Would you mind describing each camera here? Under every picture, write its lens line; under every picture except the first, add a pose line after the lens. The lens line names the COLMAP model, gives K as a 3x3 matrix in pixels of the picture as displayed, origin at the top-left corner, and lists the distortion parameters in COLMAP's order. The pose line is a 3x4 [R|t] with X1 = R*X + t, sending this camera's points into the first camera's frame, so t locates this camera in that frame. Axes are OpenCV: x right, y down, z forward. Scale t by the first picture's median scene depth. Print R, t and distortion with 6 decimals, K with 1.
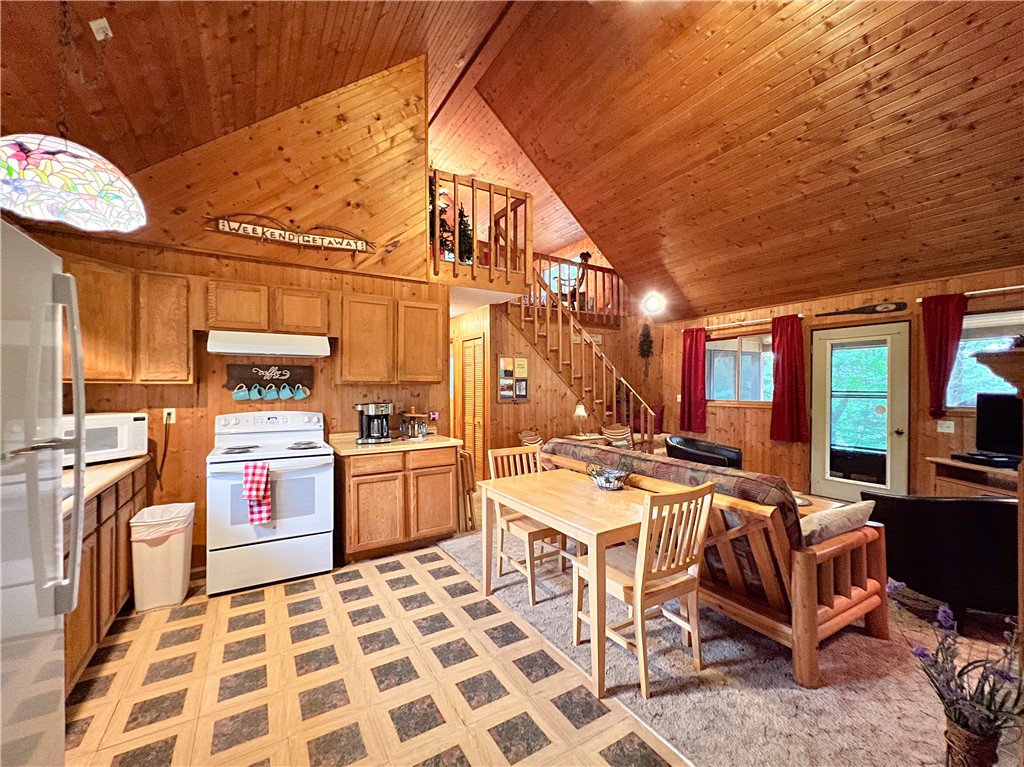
lens RADIAL K [[416.0, 0, 515.1], [0, 416.0, 386.5], [0, 0, 1]] dist [-0.002014, 0.000259]
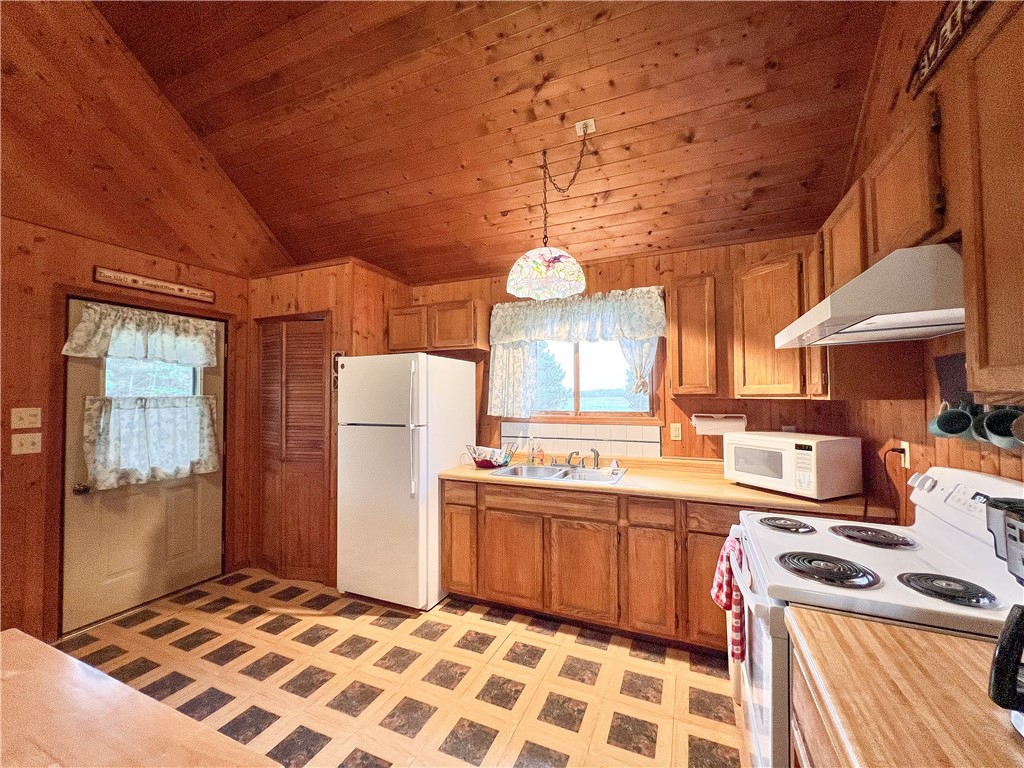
lens RADIAL K [[416.0, 0, 512.9], [0, 416.0, 385.7], [0, 0, 1]] dist [-0.002014, 0.000259]
pose [[-0.821046, -0.008417, -0.570799, -0.045231], [0.007255, 0.999657, -0.025176, -0.013325], [0.570815, -0.024812, -0.820704, 1.070551]]
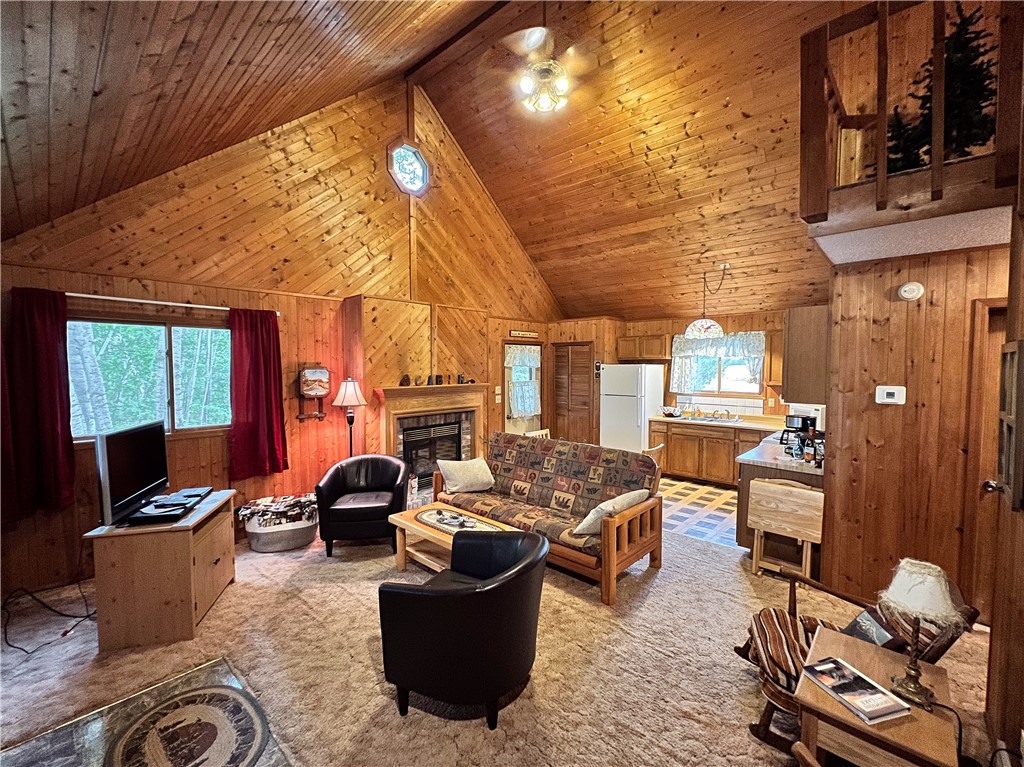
lens RADIAL K [[436.3, 0, 510.5], [0, 436.3, 386.7], [0, 0, 1]] dist [-0.001099, -0.000084]
pose [[-0.961892, 0.019226, -0.272751, 0.721389], [0.004992, 0.998593, 0.052785, -0.104574], [0.273383, 0.049412, -0.960635, 1.991085]]
